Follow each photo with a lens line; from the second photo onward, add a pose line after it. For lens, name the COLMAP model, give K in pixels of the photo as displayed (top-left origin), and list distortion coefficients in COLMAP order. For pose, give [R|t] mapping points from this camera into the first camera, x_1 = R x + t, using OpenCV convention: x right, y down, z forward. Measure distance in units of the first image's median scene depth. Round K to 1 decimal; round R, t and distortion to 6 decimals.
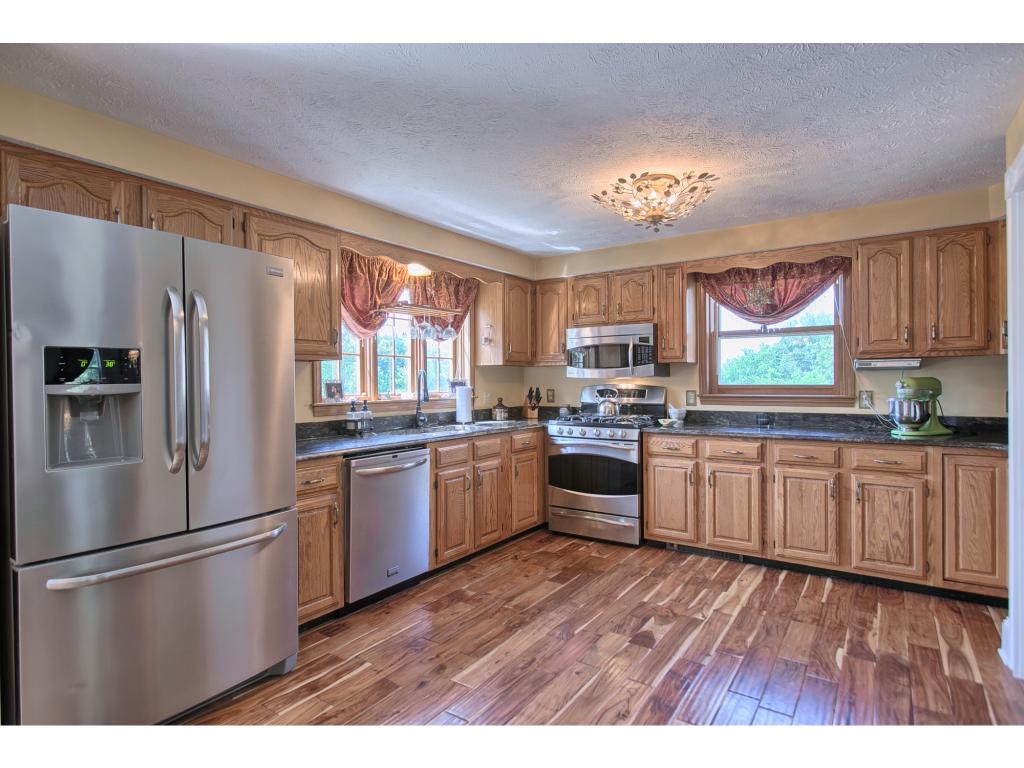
lens RADIAL K [[547.3, 0, 512.0], [0, 547.3, 384.0], [0, 0, 1]] dist [0.004580, 0.000070]
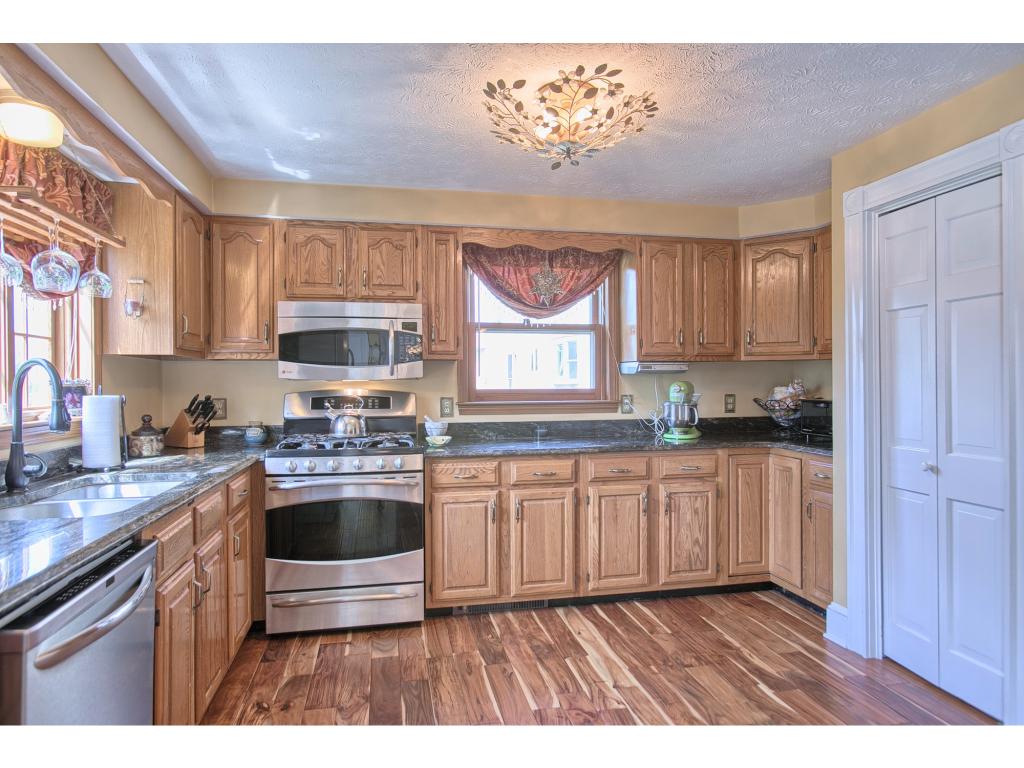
lens RADIAL K [[605.2, 0, 512.0], [0, 605.2, 384.0], [0, 0, 1]] dist [-0.009124, 0.000904]
pose [[0.693647, 0.002401, 0.720311, -0.265407], [0.003880, 0.999967, -0.007069, -0.000280], [-0.720305, 0.007698, 0.693615, 0.419160]]
